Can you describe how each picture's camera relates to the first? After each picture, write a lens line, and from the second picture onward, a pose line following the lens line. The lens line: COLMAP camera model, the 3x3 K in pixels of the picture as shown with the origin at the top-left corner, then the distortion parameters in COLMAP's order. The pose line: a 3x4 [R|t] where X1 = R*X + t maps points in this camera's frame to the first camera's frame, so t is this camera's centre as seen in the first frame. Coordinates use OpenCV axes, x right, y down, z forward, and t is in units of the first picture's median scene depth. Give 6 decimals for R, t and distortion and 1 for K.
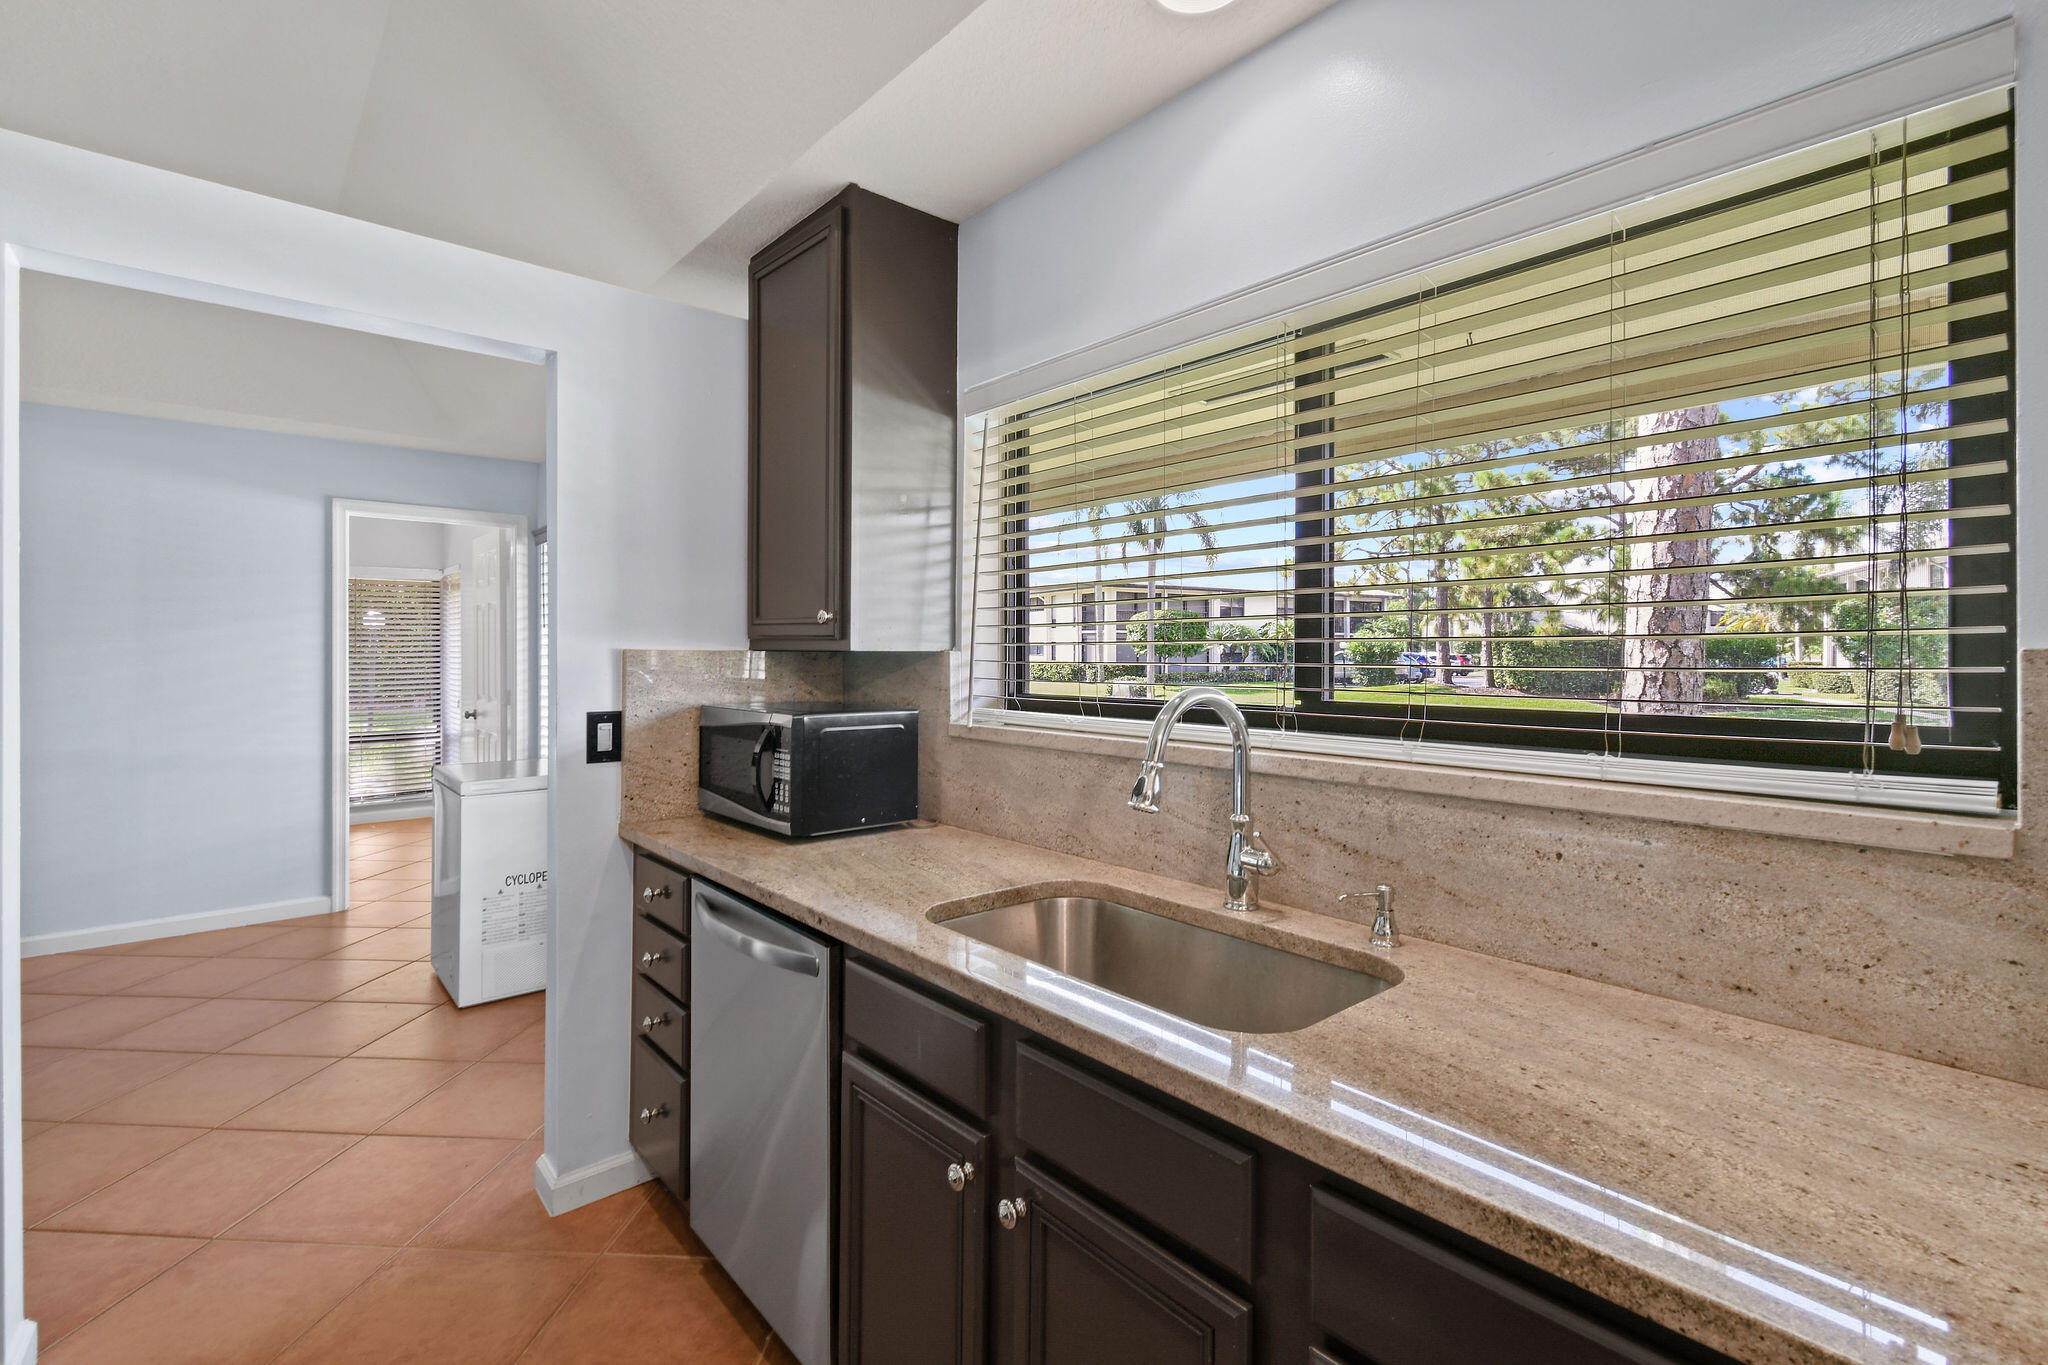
lens RADIAL K [[913.5, 0, 1025.8], [0, 913.5, 651.9], [0, 0, 1]] dist [0.001229, 0.000059]
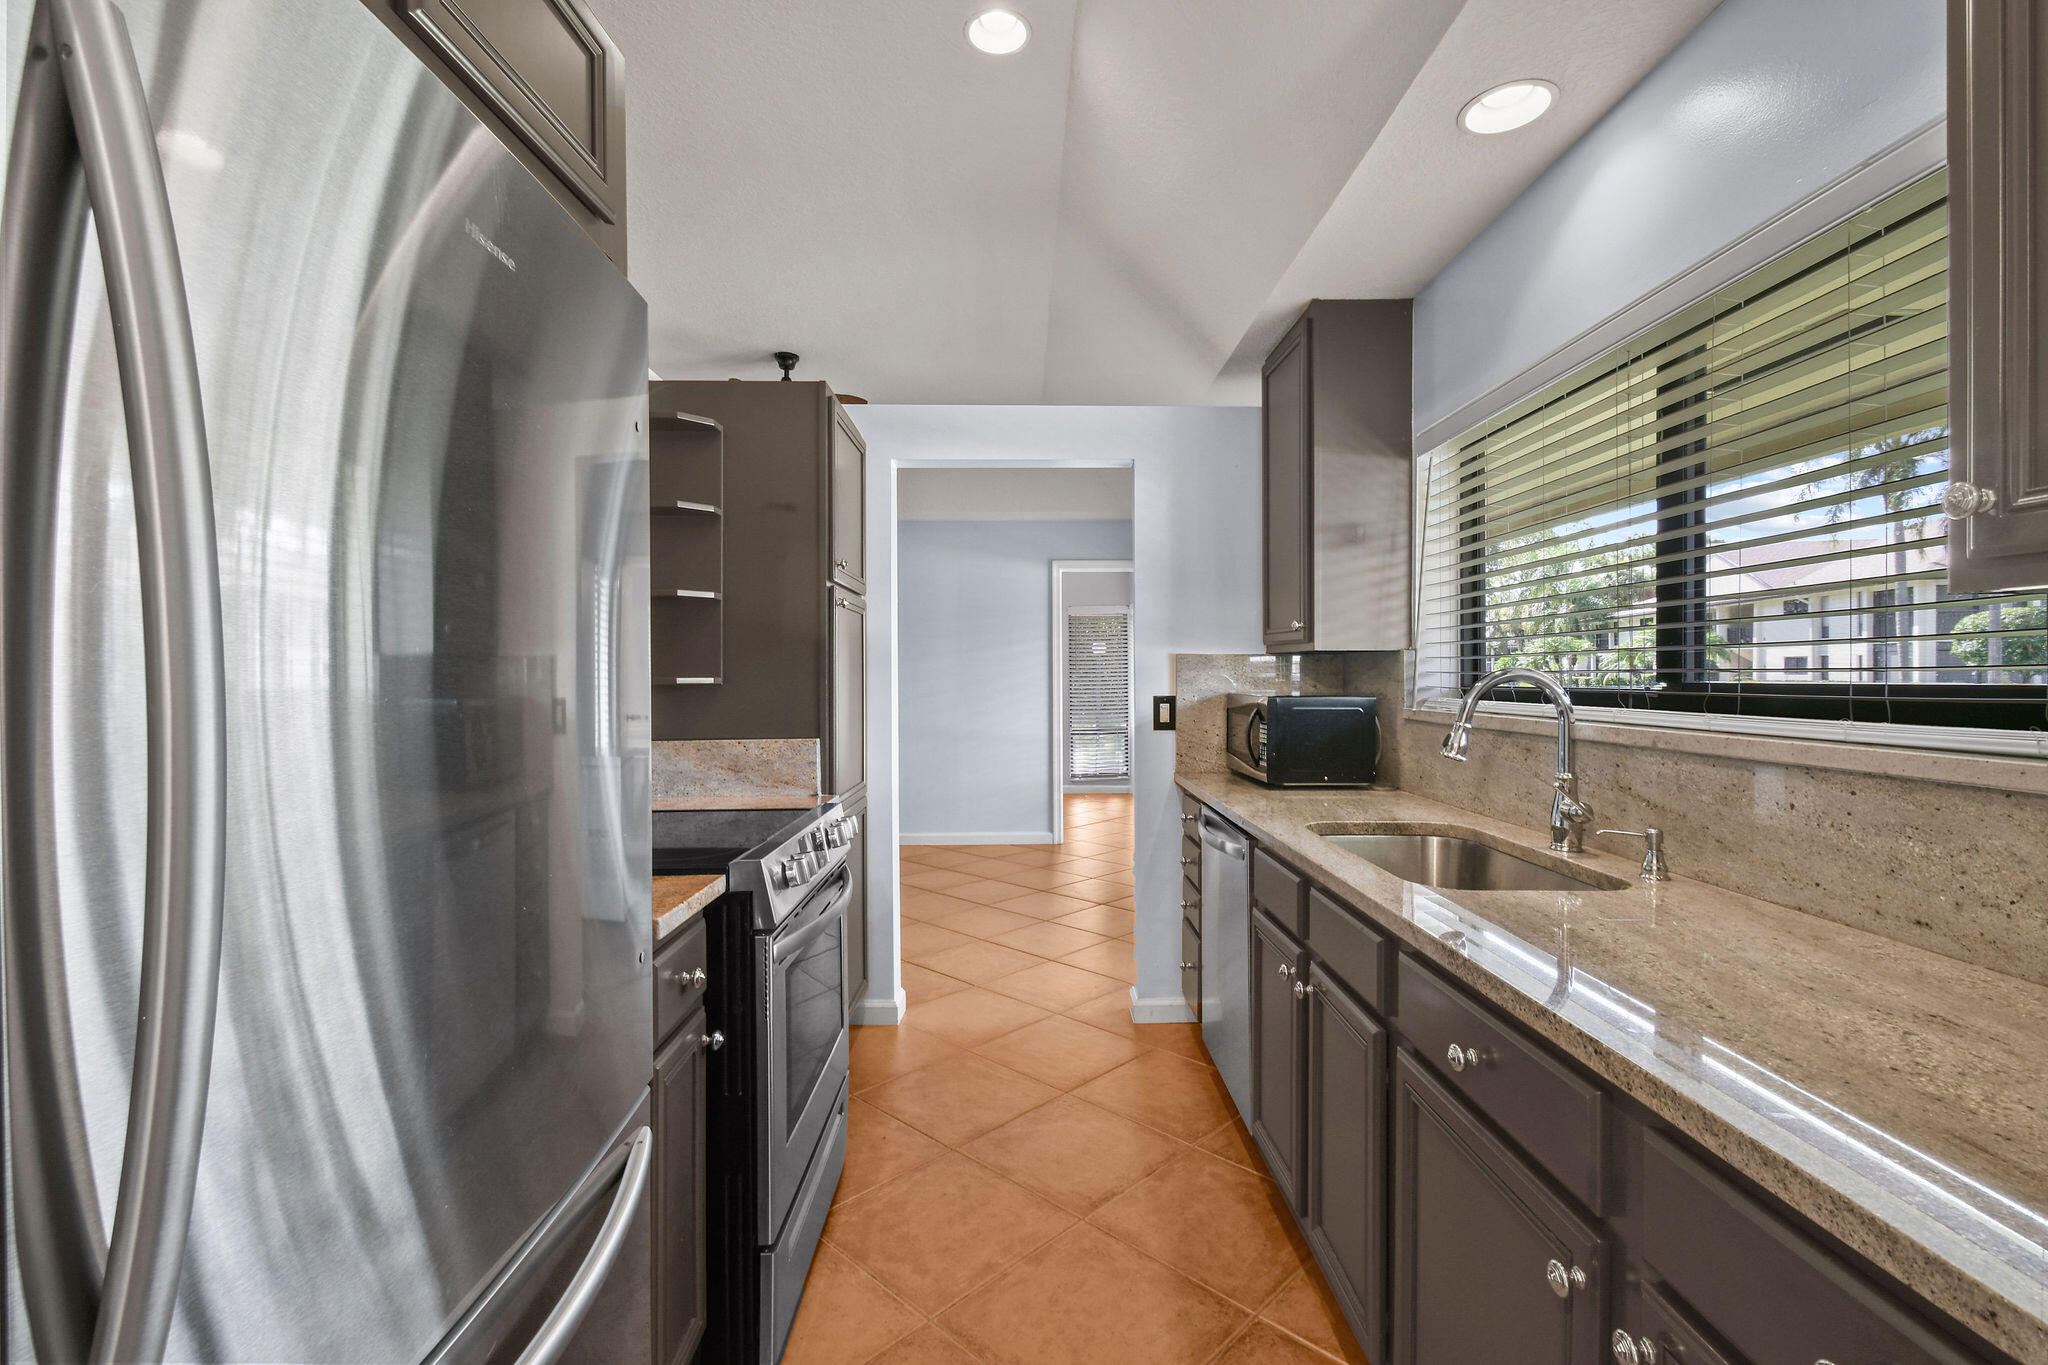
lens RADIAL K [[902.4, 0, 1024.0], [0, 902.4, 682.5], [0, 0, 1]] dist [0.000461, 0.000123]
pose [[0.754939, 0.001549, -0.655793, 0.355946], [0.005010, 0.999954, 0.008130, 0.033358], [0.655776, -0.009423, 0.754897, -0.276273]]
